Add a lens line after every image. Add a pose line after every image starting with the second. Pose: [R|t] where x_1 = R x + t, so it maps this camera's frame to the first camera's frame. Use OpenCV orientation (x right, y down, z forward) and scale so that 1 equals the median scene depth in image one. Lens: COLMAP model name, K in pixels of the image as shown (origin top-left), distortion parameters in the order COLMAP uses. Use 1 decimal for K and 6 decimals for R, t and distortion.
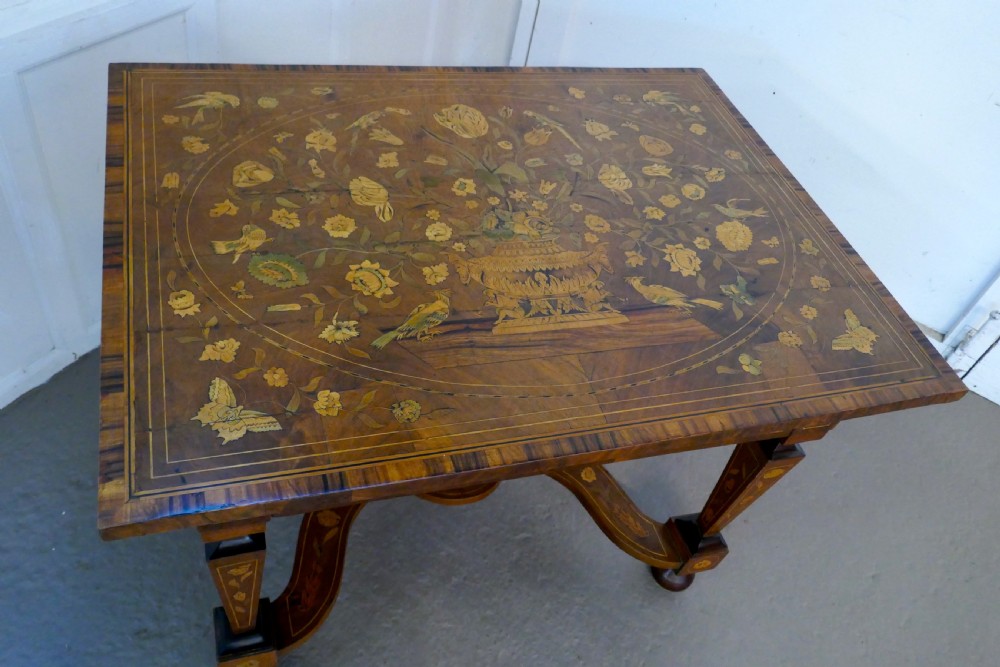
lens RADIAL K [[798.9, 0, 494.5], [0, 798.9, 334.2], [0, 0, 1]] dist [-0.015467, 0.009396]
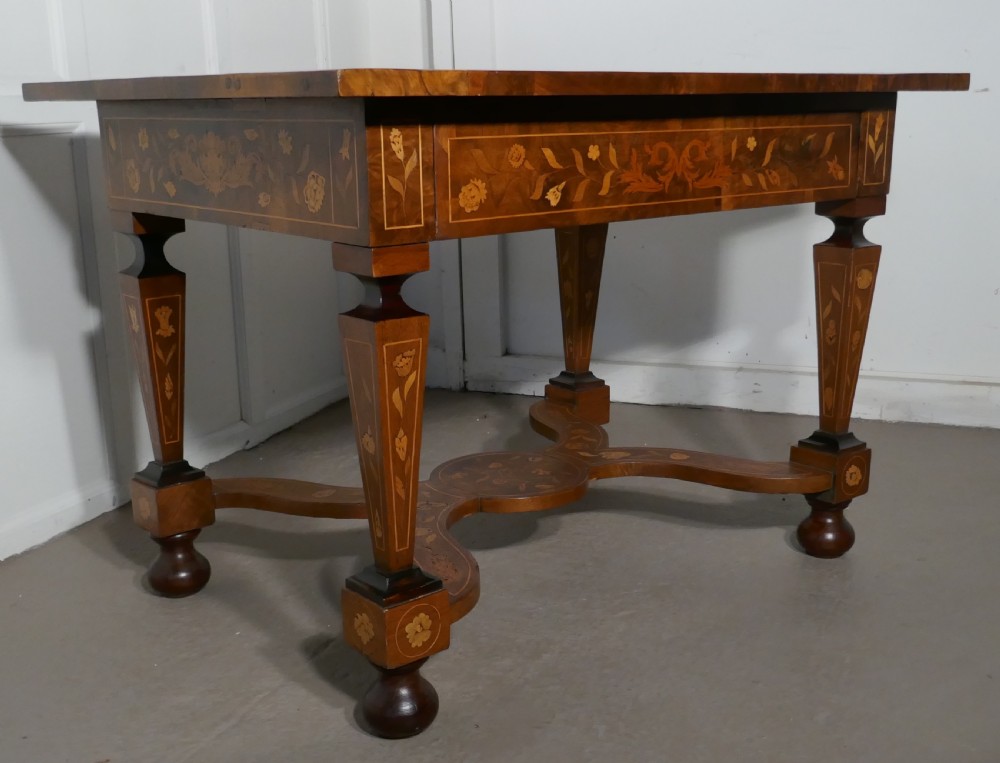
lens RADIAL K [[1221.5, 0, 530.8], [0, 1221.5, 419.4], [0, 0, 1]] dist [-0.010486, 0.000000]
pose [[0.896013, -0.289309, 0.336840, -0.590254], [0.419275, 0.801002, -0.427321, 0.857820], [-0.146182, 0.524114, 0.839008, -0.039468]]
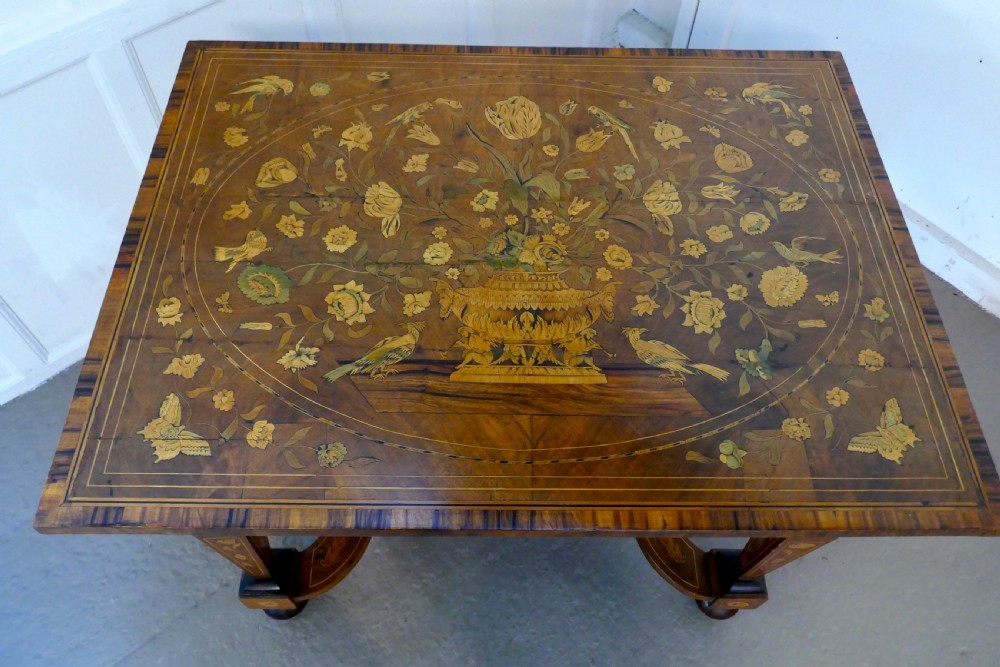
lens RADIAL K [[798.9, 0, 497.8], [0, 798.9, 331.5], [0, 0, 1]] dist [-0.015467, 0.009396]
pose [[0.947371, 0.152987, -0.281216, 0.278883], [-0.111670, 0.981172, 0.157579, -0.190654], [0.300029, -0.117883, 0.946618, 0.089454]]
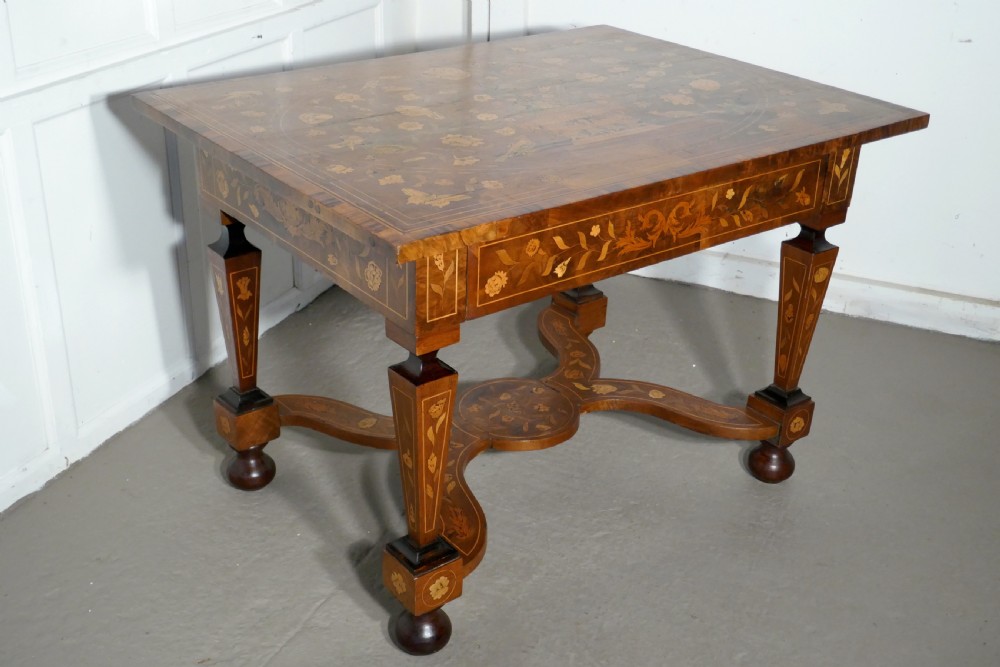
lens RADIAL K [[1176.2, 0, 491.5], [0, 1176.2, 334.7], [0, 0, 1]] dist [-0.013405, 0.000000]
pose [[0.925471, -0.294458, 0.238322, -0.551301], [0.355321, 0.892876, -0.276622, 0.616863], [-0.131338, 0.340687, 0.930958, -0.478508]]
